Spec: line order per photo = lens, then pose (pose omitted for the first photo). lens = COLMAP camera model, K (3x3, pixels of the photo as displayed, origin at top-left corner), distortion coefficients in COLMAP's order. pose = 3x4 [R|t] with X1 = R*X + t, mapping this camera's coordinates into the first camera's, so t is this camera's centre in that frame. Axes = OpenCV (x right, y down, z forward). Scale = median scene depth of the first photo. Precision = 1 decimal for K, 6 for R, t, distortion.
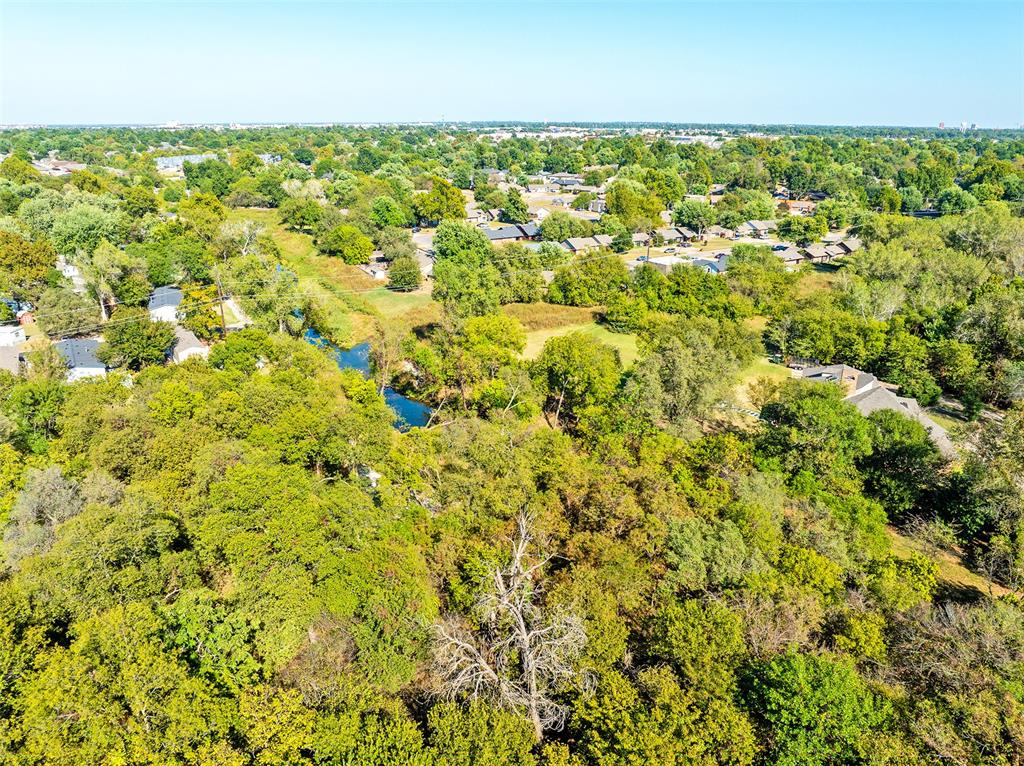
lens RADIAL K [[715.0, 0, 512.4], [0, 715.0, 384.3], [0, 0, 1]] dist [-0.055790, 0.024438]
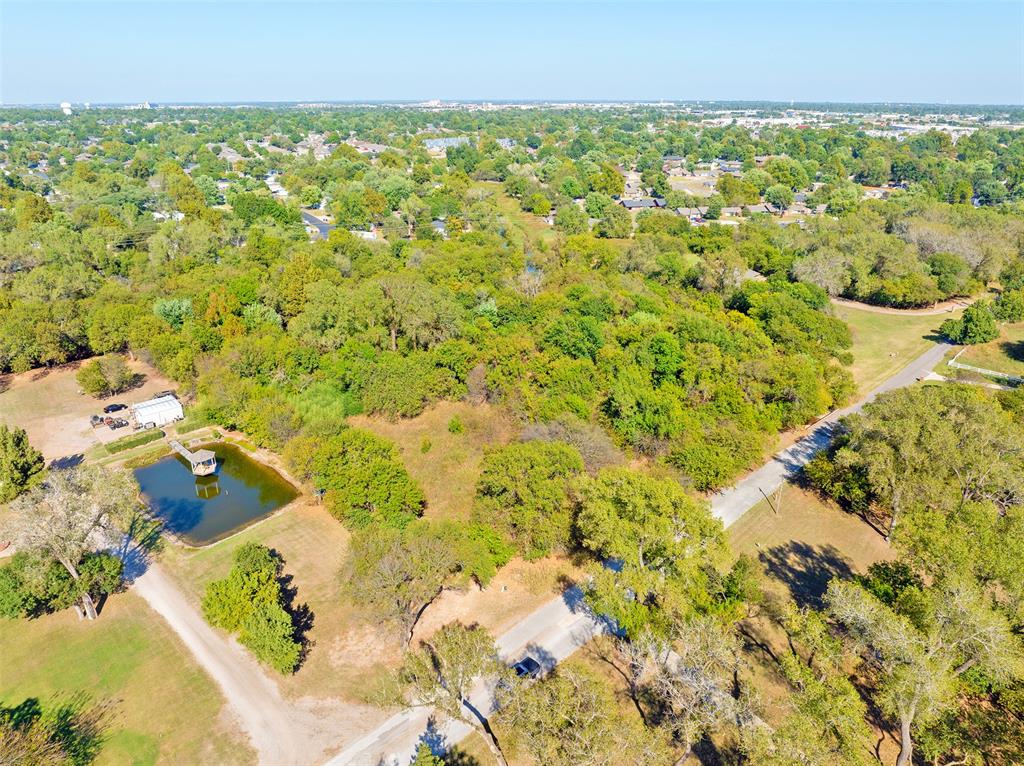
lens RADIAL K [[715.0, 0, 511.6], [0, 715.0, 382.8], [0, 0, 1]] dist [-0.055790, 0.024438]
pose [[0.948302, 0.112183, -0.296880, 0.173298], [-0.104129, 0.993640, 0.042857, 0.104601], [0.299800, -0.009727, 0.953952, -0.423986]]
